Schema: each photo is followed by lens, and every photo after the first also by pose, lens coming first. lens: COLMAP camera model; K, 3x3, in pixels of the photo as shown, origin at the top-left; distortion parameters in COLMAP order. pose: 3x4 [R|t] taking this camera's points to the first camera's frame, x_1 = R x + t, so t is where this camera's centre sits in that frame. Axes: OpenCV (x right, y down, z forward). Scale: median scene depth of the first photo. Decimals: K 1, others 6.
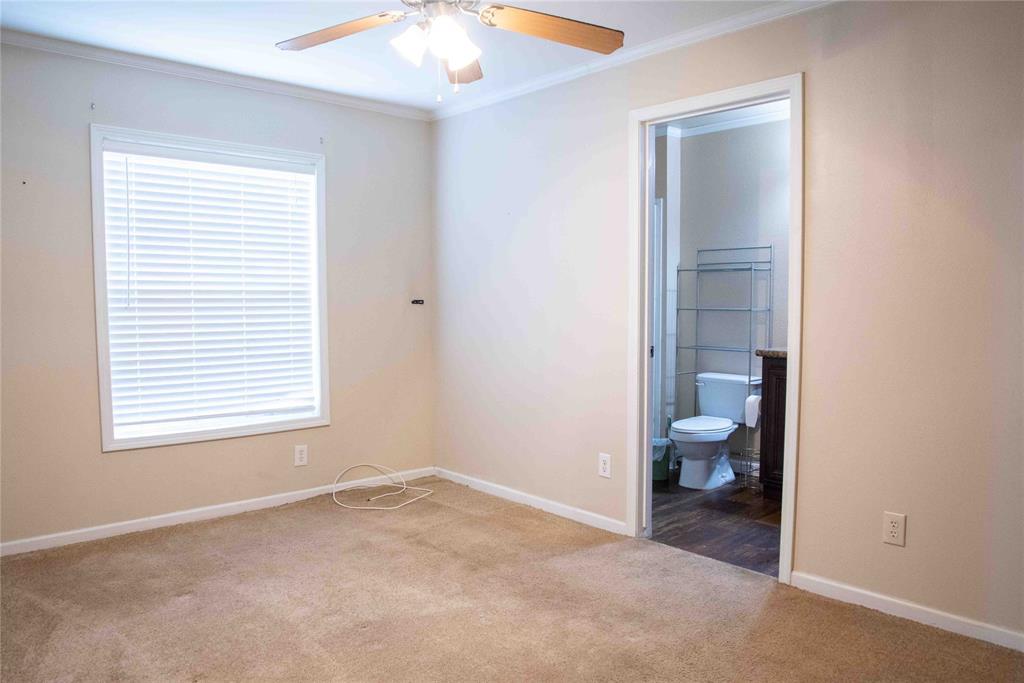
lens RADIAL K [[731.7, 0, 511.6], [0, 731.7, 344.9], [0, 0, 1]] dist [-0.086125, 0.040334]
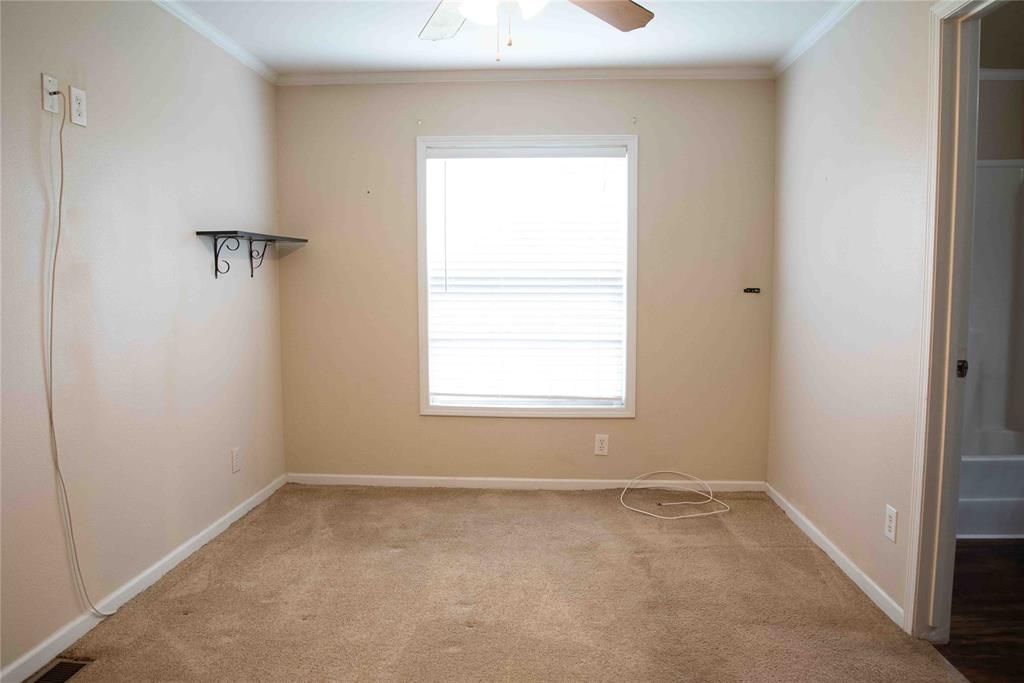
lens RADIAL K [[714.3, 0, 512.0], [0, 714.3, 341.5], [0, 0, 1]] dist [-0.071481, 0.022283]
pose [[0.704377, 0.057758, -0.707472, 0.340959], [-0.045462, 0.998309, 0.036238, -0.019549], [0.708368, 0.006638, 0.705812, 0.257331]]
